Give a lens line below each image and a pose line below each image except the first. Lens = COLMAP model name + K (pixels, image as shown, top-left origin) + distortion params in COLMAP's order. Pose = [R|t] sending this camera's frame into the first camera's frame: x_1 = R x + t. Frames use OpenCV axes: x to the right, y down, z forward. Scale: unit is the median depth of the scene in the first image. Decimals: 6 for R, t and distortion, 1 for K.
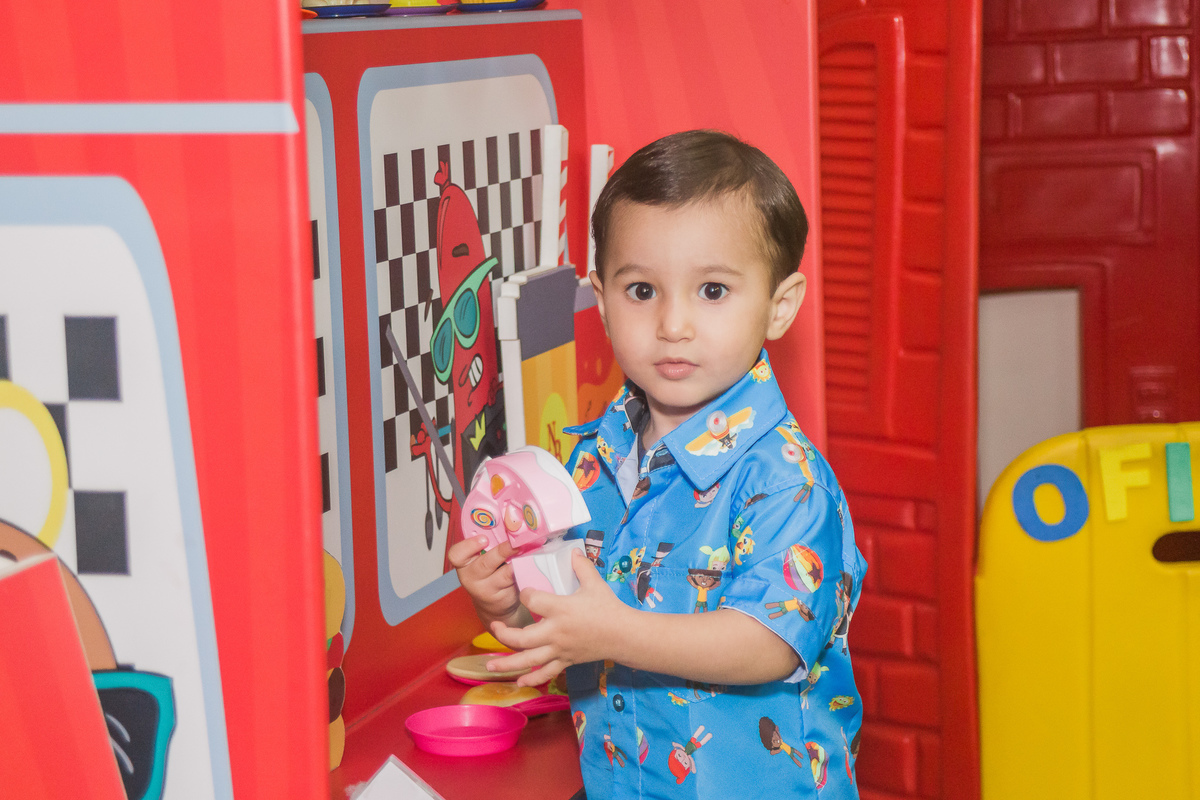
lens RADIAL K [[2563.8, 0, 600.0], [0, 2563.8, 400.0], [0, 0, 1]] dist [0.294657, 0.022604]
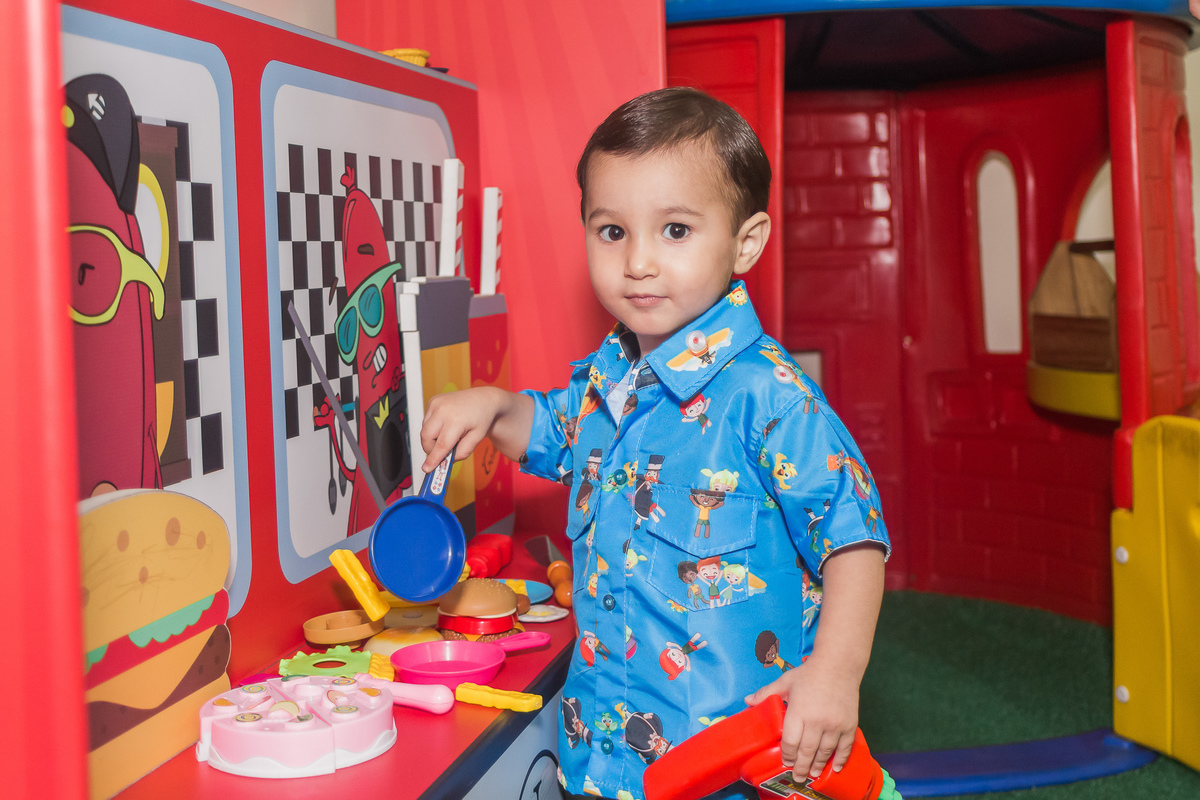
lens RADIAL K [[1290.7, 0, 600.0], [0, 1290.7, 400.0], [0, 0, 1]] dist [-0.000608, 0.003041]
pose [[0.996803, 0.001554, 0.079884, 0.003001], [0.003168, 0.998256, -0.058956, 0.041441], [-0.079837, 0.059021, 0.995059, 0.429413]]
